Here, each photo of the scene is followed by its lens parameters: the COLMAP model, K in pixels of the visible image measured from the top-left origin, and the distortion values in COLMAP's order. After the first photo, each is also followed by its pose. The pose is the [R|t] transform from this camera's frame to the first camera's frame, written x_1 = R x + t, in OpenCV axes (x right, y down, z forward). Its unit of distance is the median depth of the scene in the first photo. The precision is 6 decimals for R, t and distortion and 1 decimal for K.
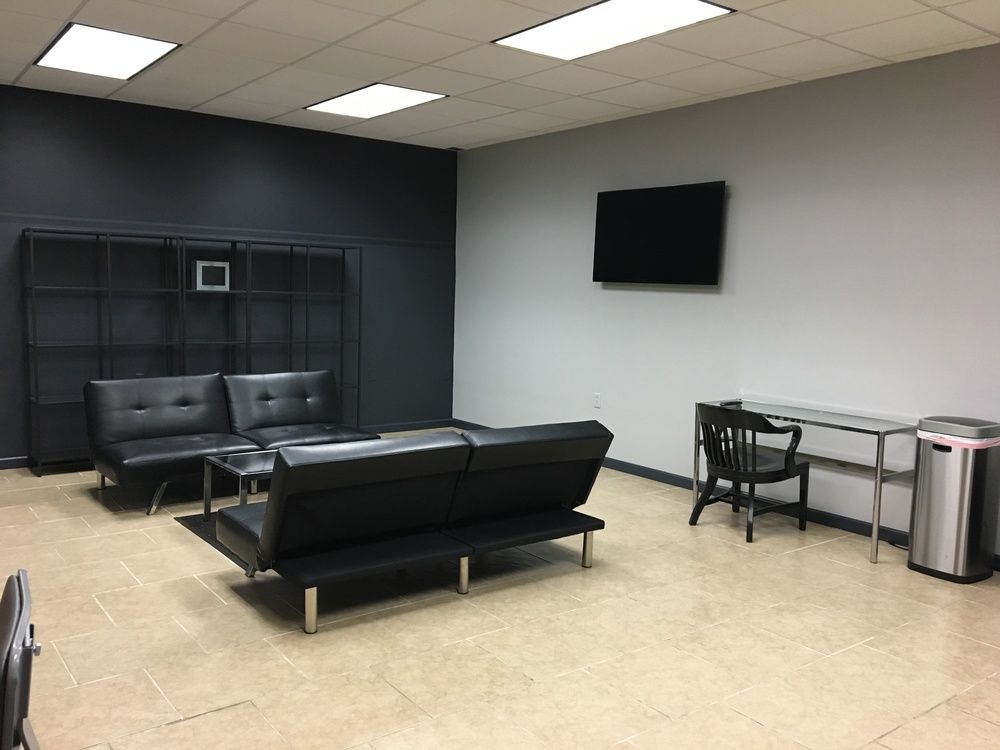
lens RADIAL K [[857.8, 0, 500.0], [0, 857.8, 375.0], [0, 0, 1]] dist [0.157409, -0.311502]
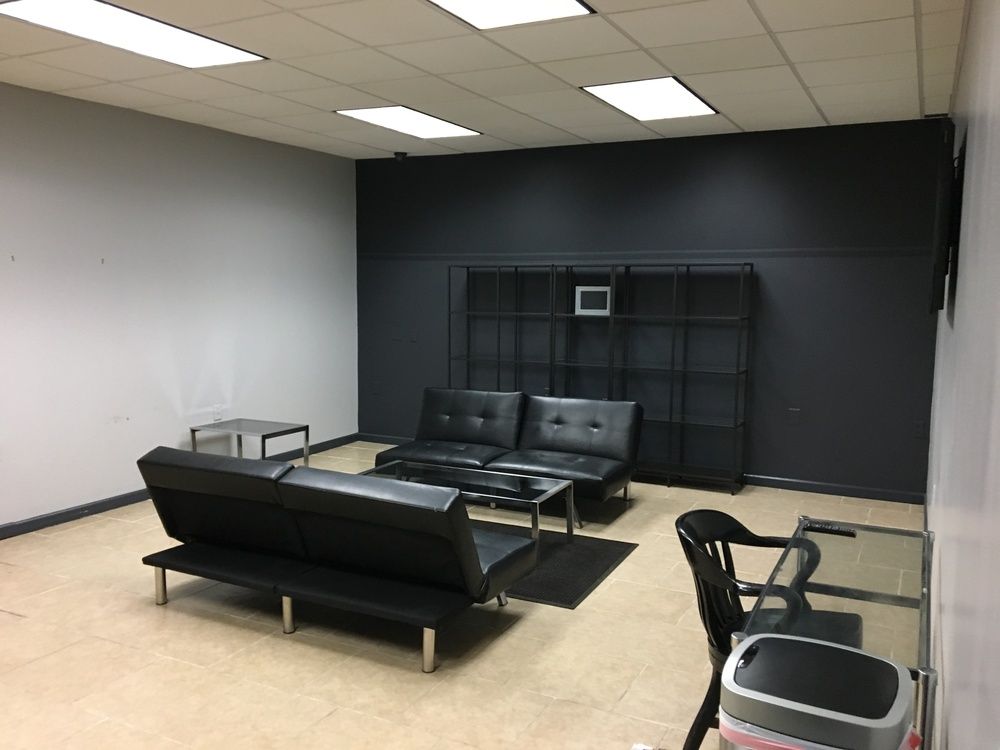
lens RADIAL K [[857.8, 0, 500.0], [0, 857.8, 375.0], [0, 0, 1]] dist [0.157409, -0.311502]
pose [[0.426831, 0.058963, -0.902407, 0.572631], [-0.099265, 0.994897, 0.018055, -0.037726], [0.898867, 0.081871, 0.430506, 0.515325]]
